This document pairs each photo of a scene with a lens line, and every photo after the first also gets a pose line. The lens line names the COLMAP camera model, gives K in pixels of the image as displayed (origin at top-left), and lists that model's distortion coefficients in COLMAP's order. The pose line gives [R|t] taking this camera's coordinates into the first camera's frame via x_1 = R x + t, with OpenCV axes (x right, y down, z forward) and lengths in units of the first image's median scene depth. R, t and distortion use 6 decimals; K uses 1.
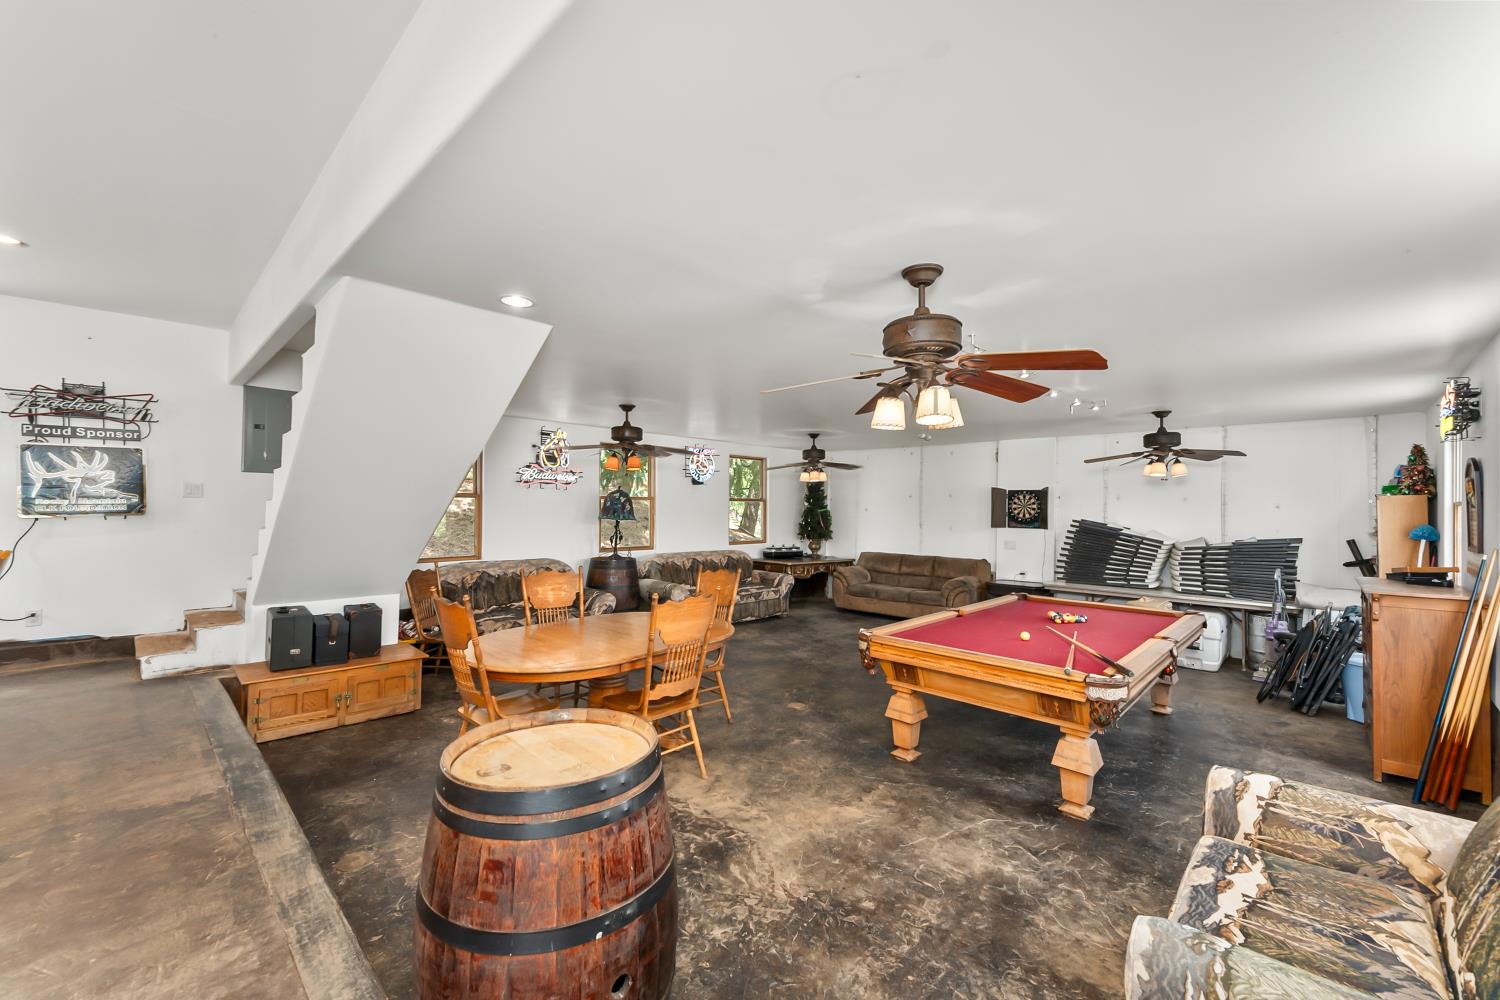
lens RADIAL K [[601.0, 0, 746.4], [0, 601.0, 504.8], [0, 0, 1]] dist [0.003563, -0.000985]
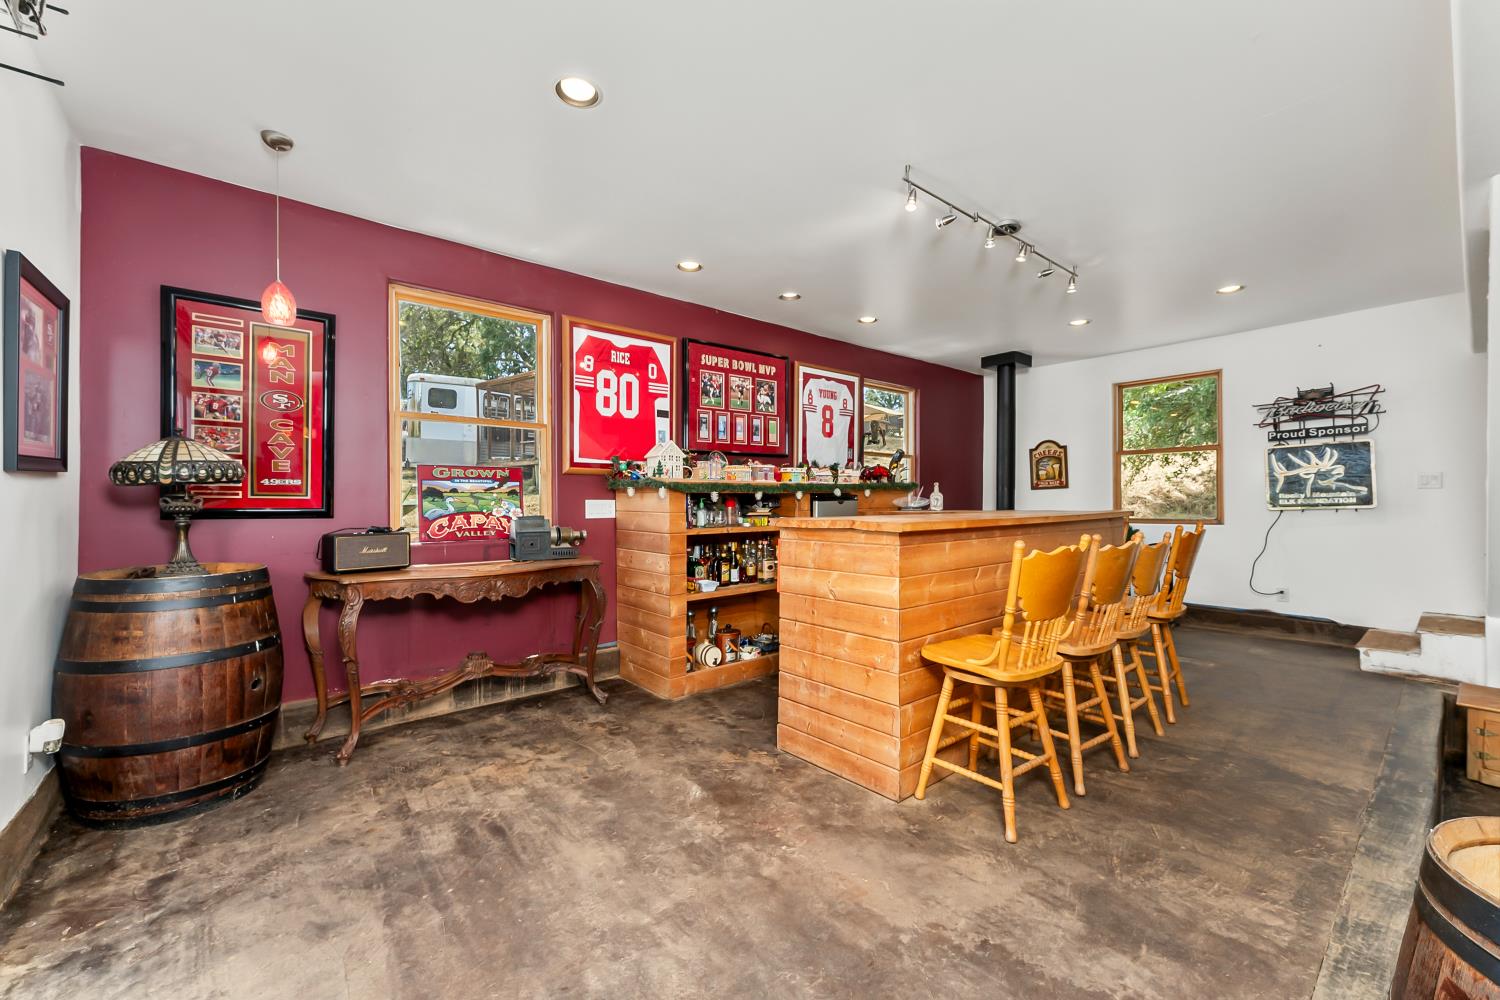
lens RADIAL K [[601.0, 0, 747.9], [0, 601.0, 502.5], [0, 0, 1]] dist [0.003563, -0.000985]
pose [[-0.114826, -0.013840, -0.993289, 0.112730], [0.006705, 0.999869, -0.014707, 0.017684], [0.993363, -0.008348, -0.114719, 0.096283]]
